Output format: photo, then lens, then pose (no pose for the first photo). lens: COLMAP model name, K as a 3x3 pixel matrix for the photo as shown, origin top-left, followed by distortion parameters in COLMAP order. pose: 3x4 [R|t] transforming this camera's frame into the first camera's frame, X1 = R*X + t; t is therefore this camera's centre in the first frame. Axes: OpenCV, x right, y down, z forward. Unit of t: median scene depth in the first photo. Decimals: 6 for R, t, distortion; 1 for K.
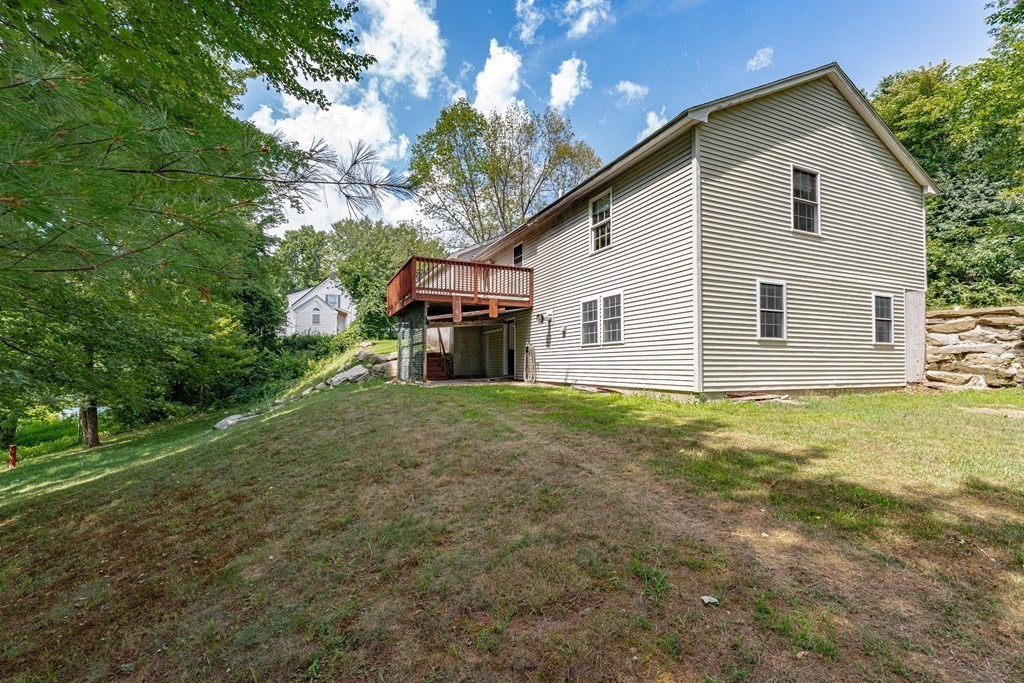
lens RADIAL K [[410.5, 0, 510.6], [0, 410.5, 338.3], [0, 0, 1]] dist [-0.000535, -0.000271]
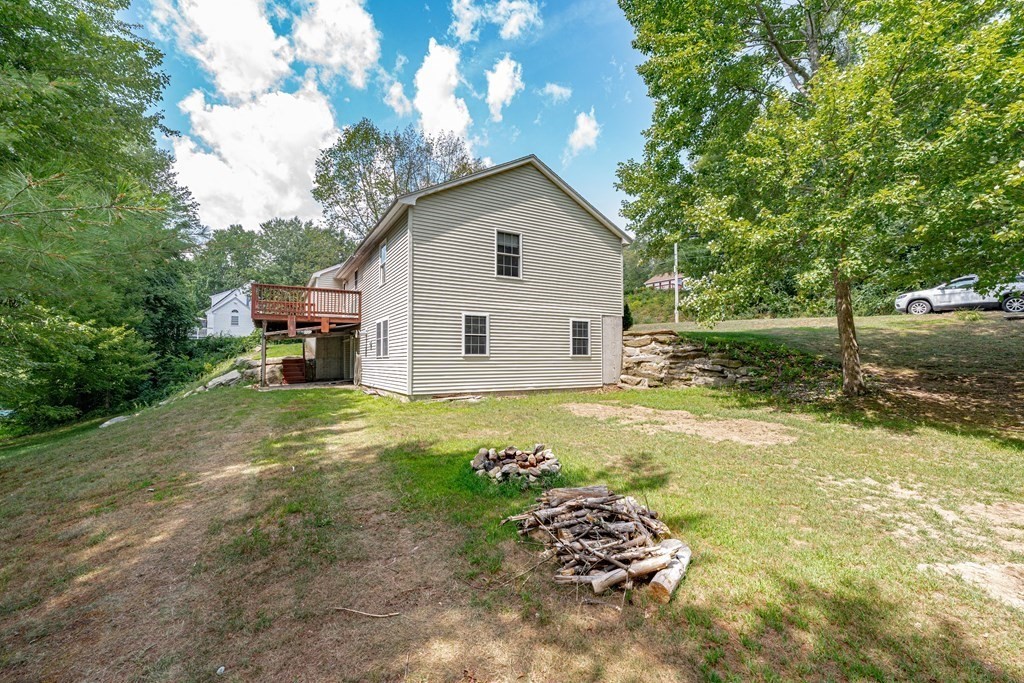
lens RADIAL K [[408.5, 0, 469.4], [0, 408.5, 333.0], [0, 0, 1]] dist [0.021216, -0.000004]
pose [[0.999298, -0.006268, 0.036944, 0.346174], [0.006385, 0.999975, -0.003061, -0.042759], [-0.036924, 0.003295, 0.999313, -0.242055]]
